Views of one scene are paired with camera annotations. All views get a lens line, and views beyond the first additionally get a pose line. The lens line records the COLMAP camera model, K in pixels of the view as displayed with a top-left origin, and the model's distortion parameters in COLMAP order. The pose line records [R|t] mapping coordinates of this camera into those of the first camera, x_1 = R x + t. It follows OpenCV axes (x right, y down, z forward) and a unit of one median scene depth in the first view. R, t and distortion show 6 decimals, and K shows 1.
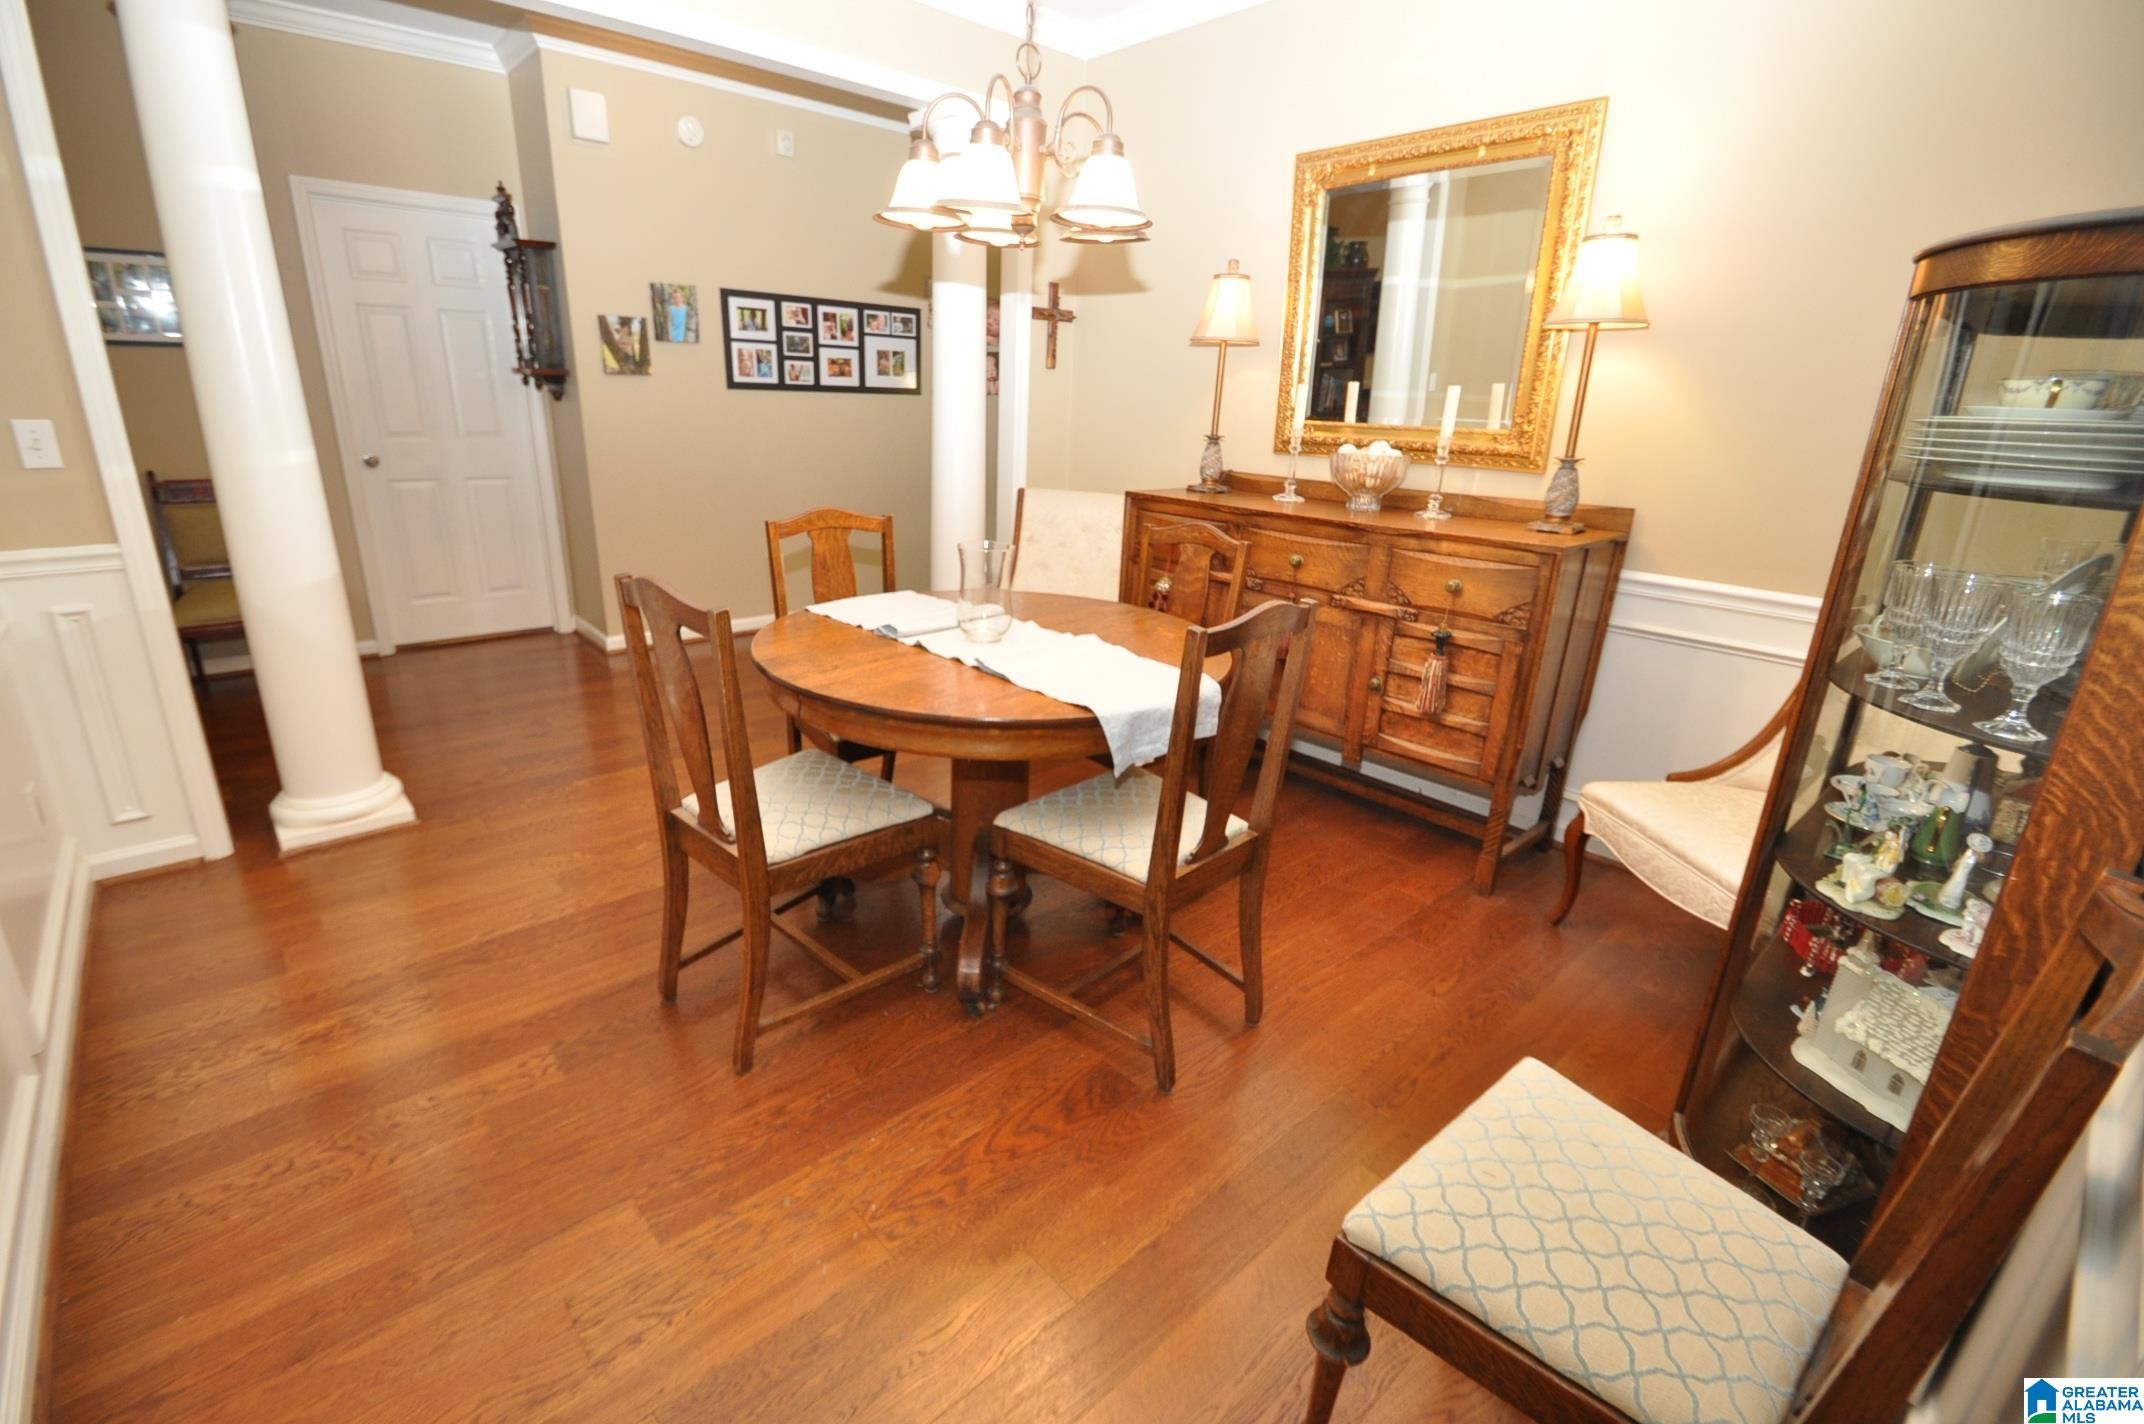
lens RADIAL K [[968.6, 0, 1072.0], [0, 968.6, 712.0], [0, 0, 1]] dist [-0.000444, -0.000236]
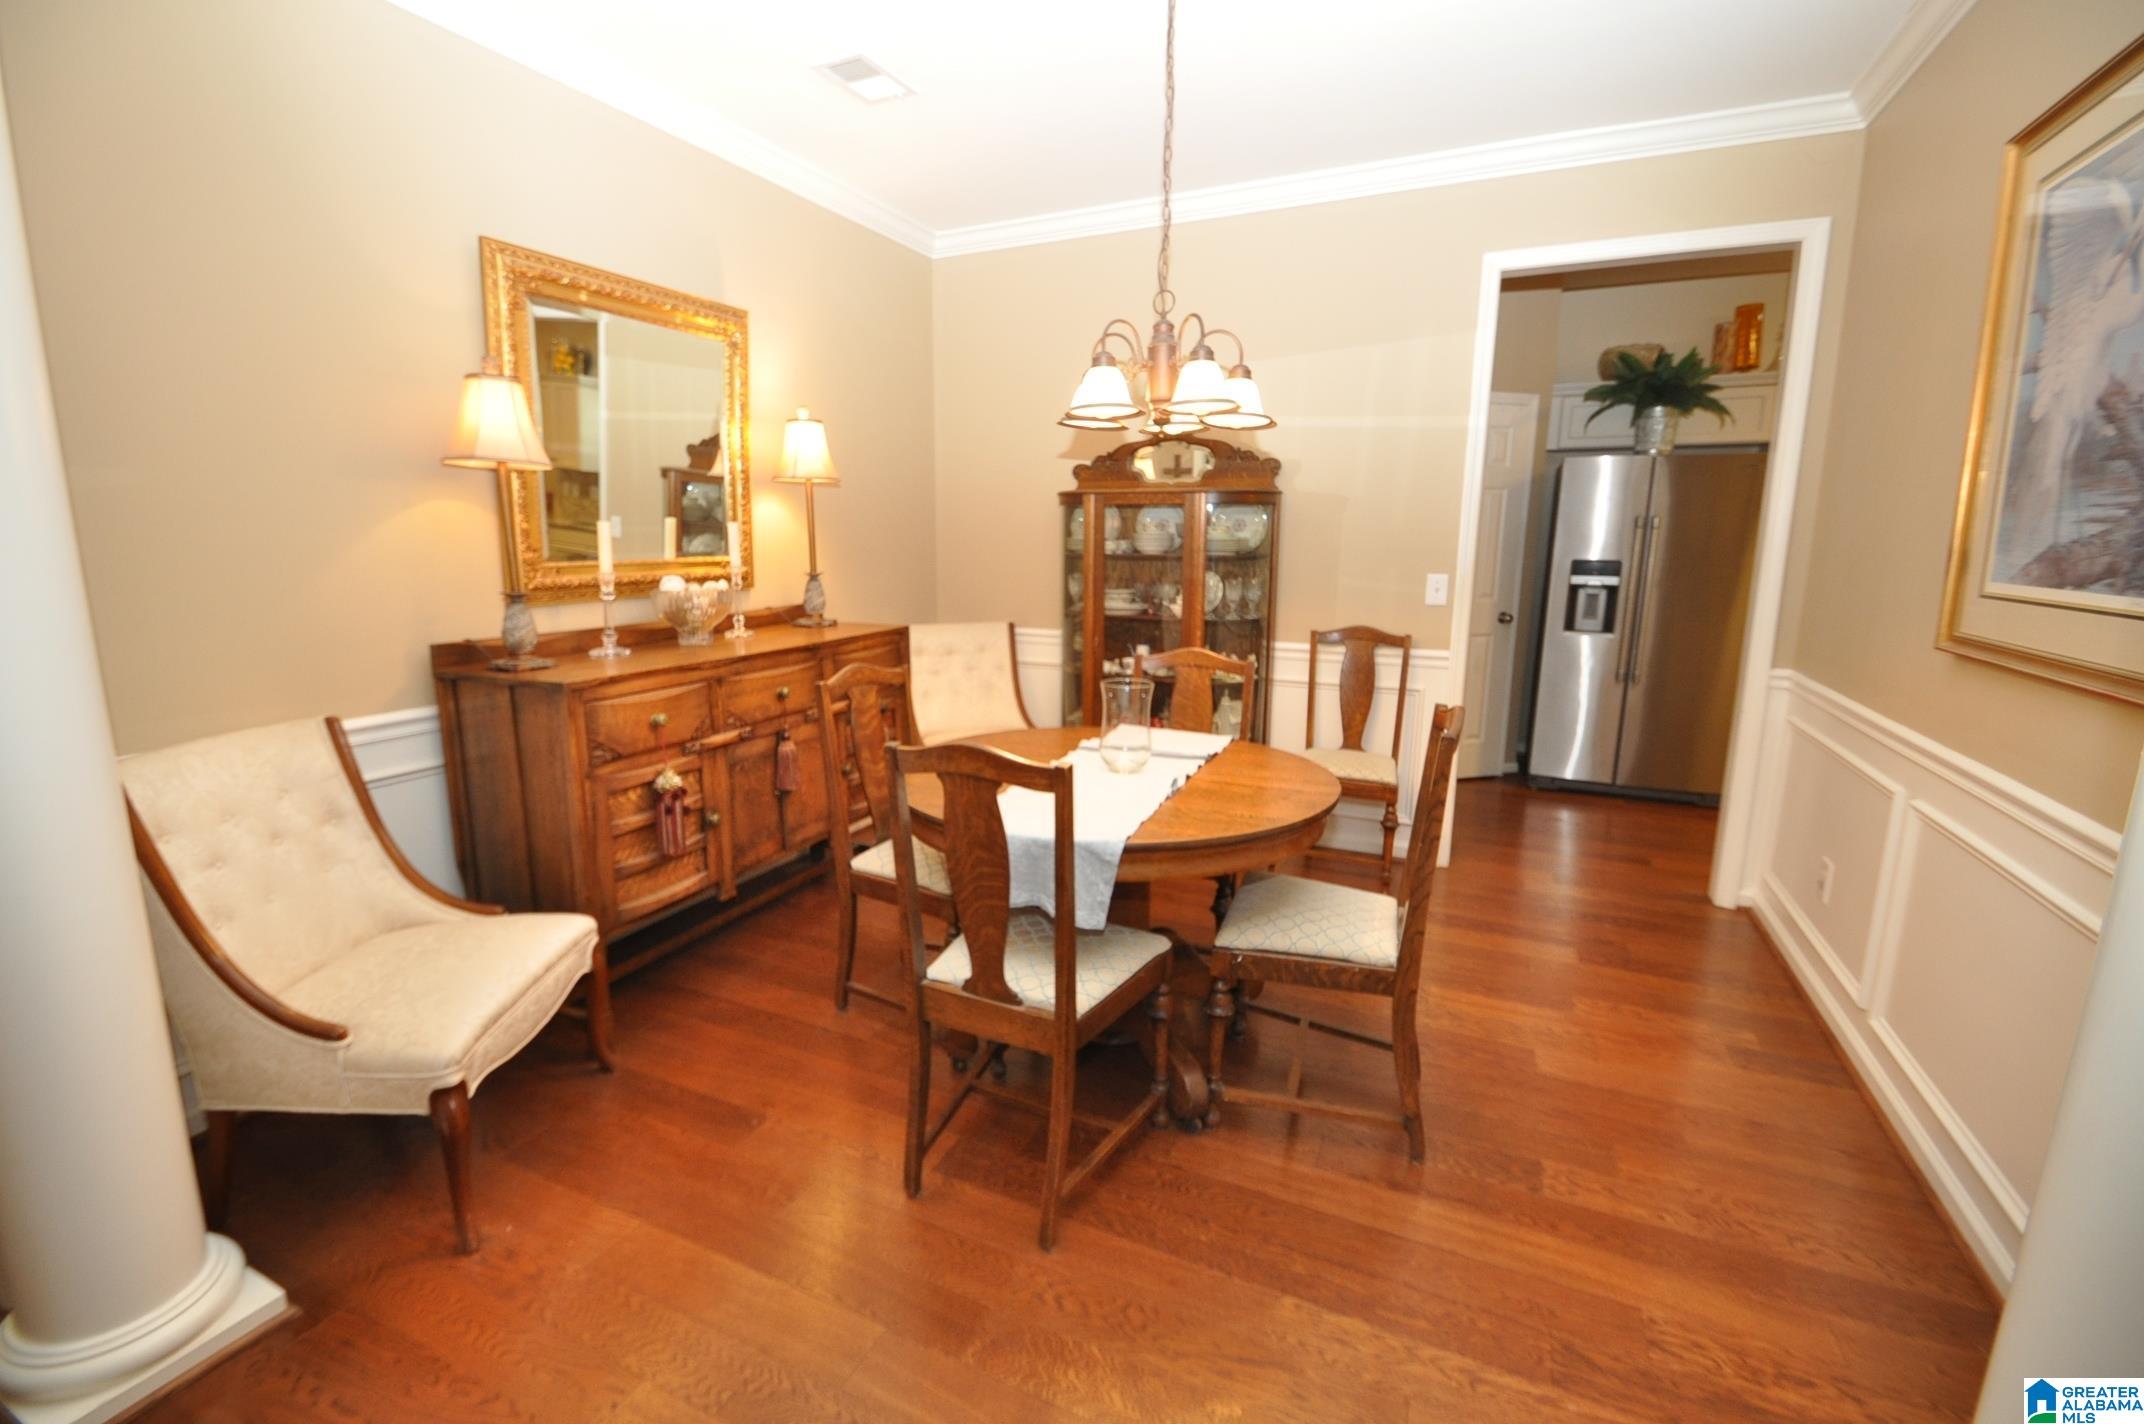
lens RADIAL K [[937.6, 0, 1042.4], [0, 937.6, 709.5], [0, 0, 1]] dist [-0.002102, -0.000455]
pose [[-0.352202, -0.209542, 0.912165, -0.741126], [0.278274, 0.907094, 0.315823, -0.365719], [-0.893598, 0.365066, -0.261170, 0.997392]]
